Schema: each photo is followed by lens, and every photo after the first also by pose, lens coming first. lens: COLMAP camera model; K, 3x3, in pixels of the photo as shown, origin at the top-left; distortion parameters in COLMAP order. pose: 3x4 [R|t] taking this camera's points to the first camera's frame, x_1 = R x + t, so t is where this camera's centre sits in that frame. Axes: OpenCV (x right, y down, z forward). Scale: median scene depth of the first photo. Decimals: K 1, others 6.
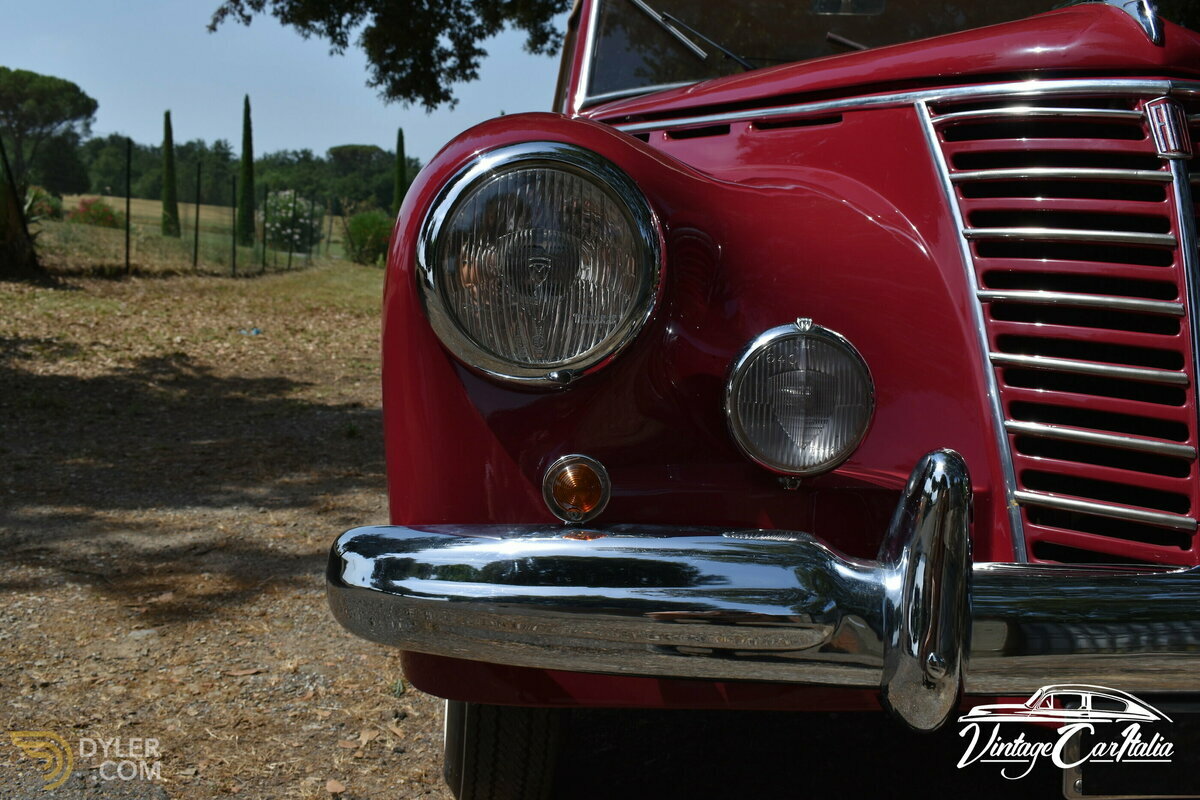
lens RADIAL K [[1194.0, 0, 604.3], [0, 1194.0, 404.0], [0, 0, 1]] dist [-0.080746, 0.000000]
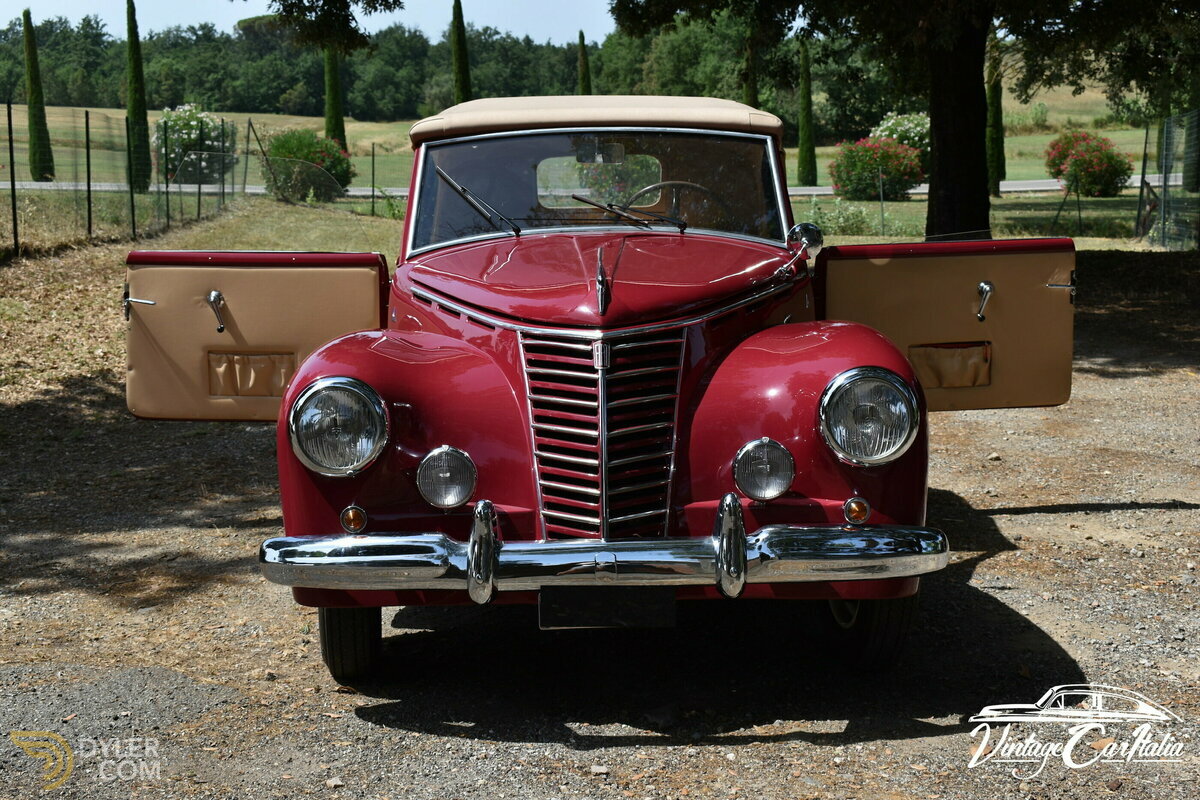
lens RADIAL K [[1658.5, 0, 595.5], [0, 1658.5, 396.8], [0, 0, 1]] dist [-0.022857, 0.000000]
pose [[0.998480, -0.047752, -0.027536, 0.213809], [0.048601, 0.998337, 0.031016, -0.097934], [0.026009, -0.032308, 0.999140, -0.897113]]
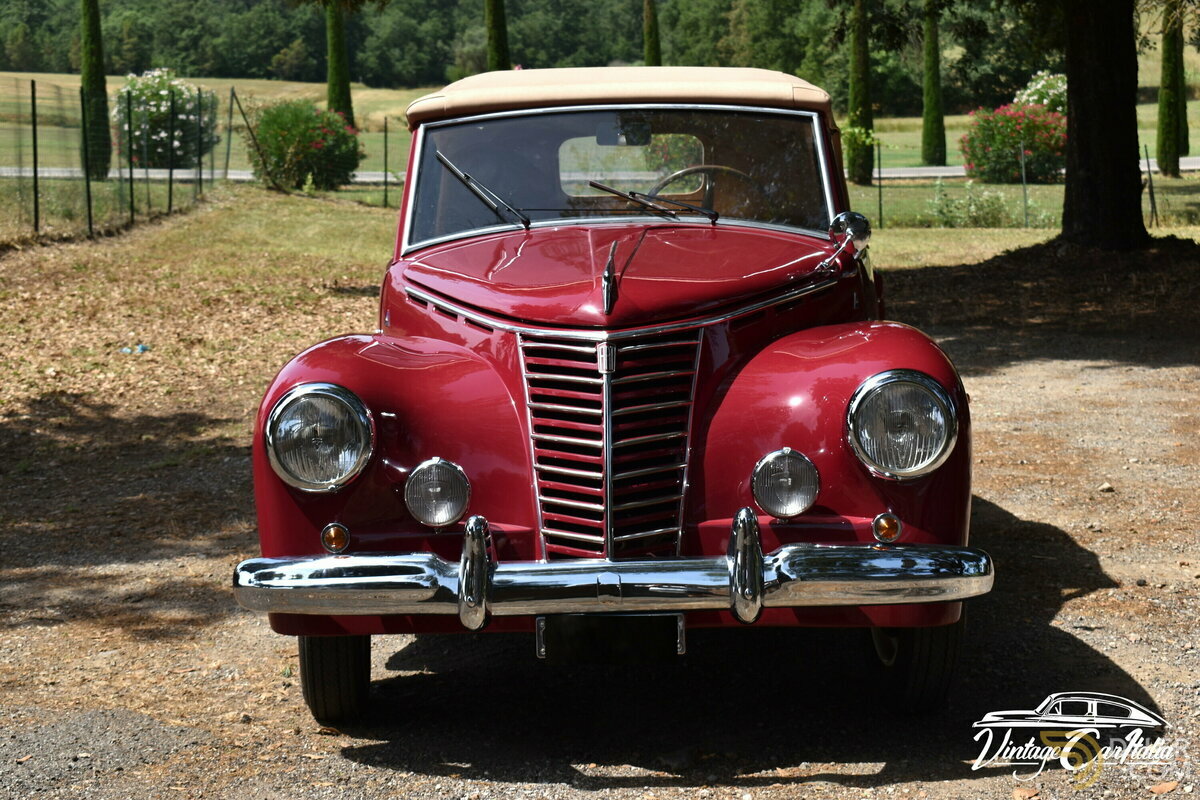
lens RADIAL K [[2121.4, 0, 600.4], [0, 2121.4, 398.8], [0, 0, 1]] dist [0.013868, 0.000000]
pose [[0.996740, -0.051707, -0.061935, 0.271290], [0.052509, 0.998556, 0.011388, -0.078668], [0.061257, -0.014603, 0.998015, -1.106067]]
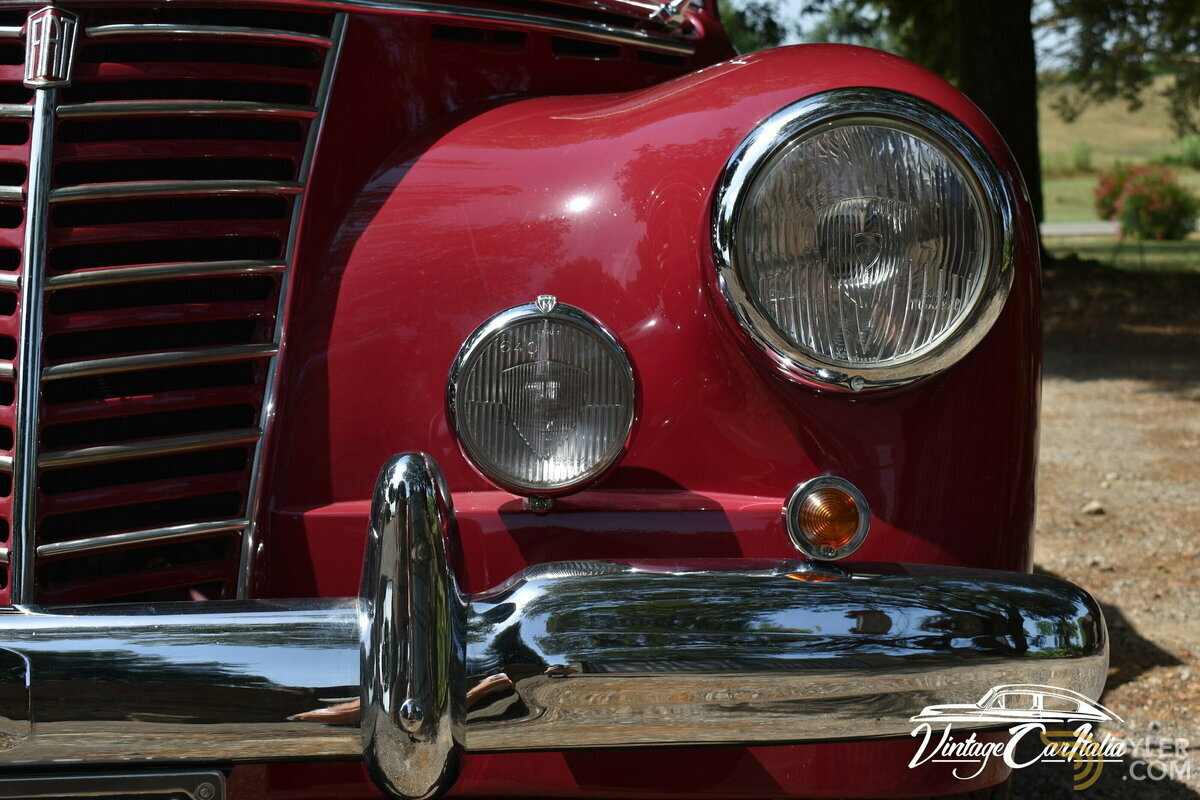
lens RADIAL K [[1960.4, 0, 593.8], [0, 1960.4, 397.6], [0, 0, 1]] dist [-0.020480, 0.000000]
pose [[0.998881, -0.046981, -0.005435, 0.320982], [0.046850, 0.998656, -0.022152, 0.015601], [0.006468, 0.021873, 0.999740, -0.110813]]
